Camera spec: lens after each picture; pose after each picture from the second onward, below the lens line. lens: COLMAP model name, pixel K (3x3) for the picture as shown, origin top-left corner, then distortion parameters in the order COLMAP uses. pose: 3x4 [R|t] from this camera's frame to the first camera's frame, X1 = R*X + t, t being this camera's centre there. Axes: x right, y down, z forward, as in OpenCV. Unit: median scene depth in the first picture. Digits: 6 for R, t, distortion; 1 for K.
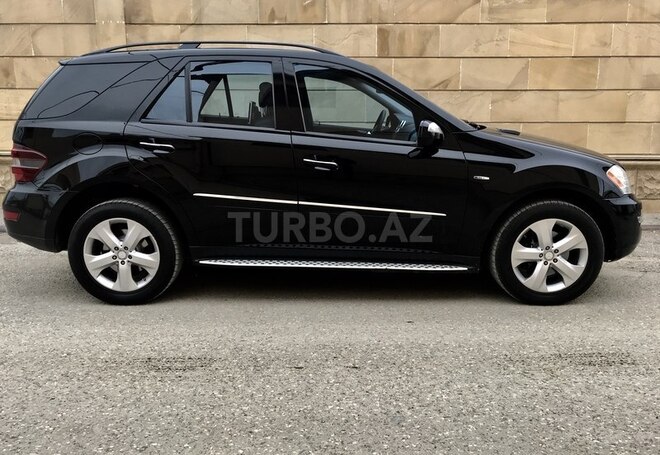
lens RADIAL K [[575.3, 0, 330.0], [0, 575.3, 227.5], [0, 0, 1]] dist [0.002124, 0.010463]
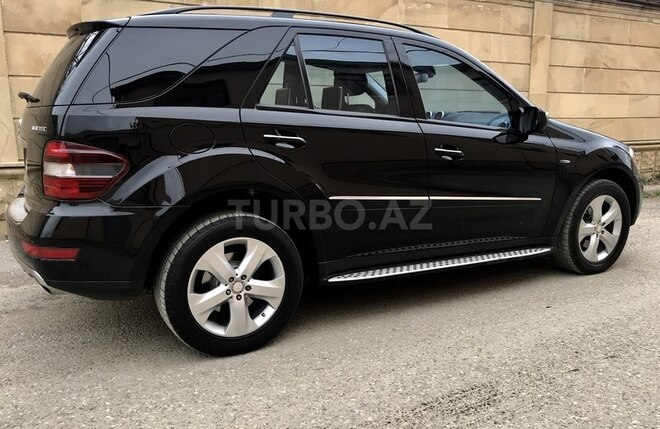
lens RADIAL K [[566.2, 0, 330.0], [0, 566.2, 214.5], [0, 0, 1]] dist [0.001210, -0.002288]
pose [[0.862943, -0.089808, 0.497256, -0.614067], [0.108206, 0.994094, -0.008241, -0.026133], [-0.493579, 0.060917, 0.867565, 0.305126]]
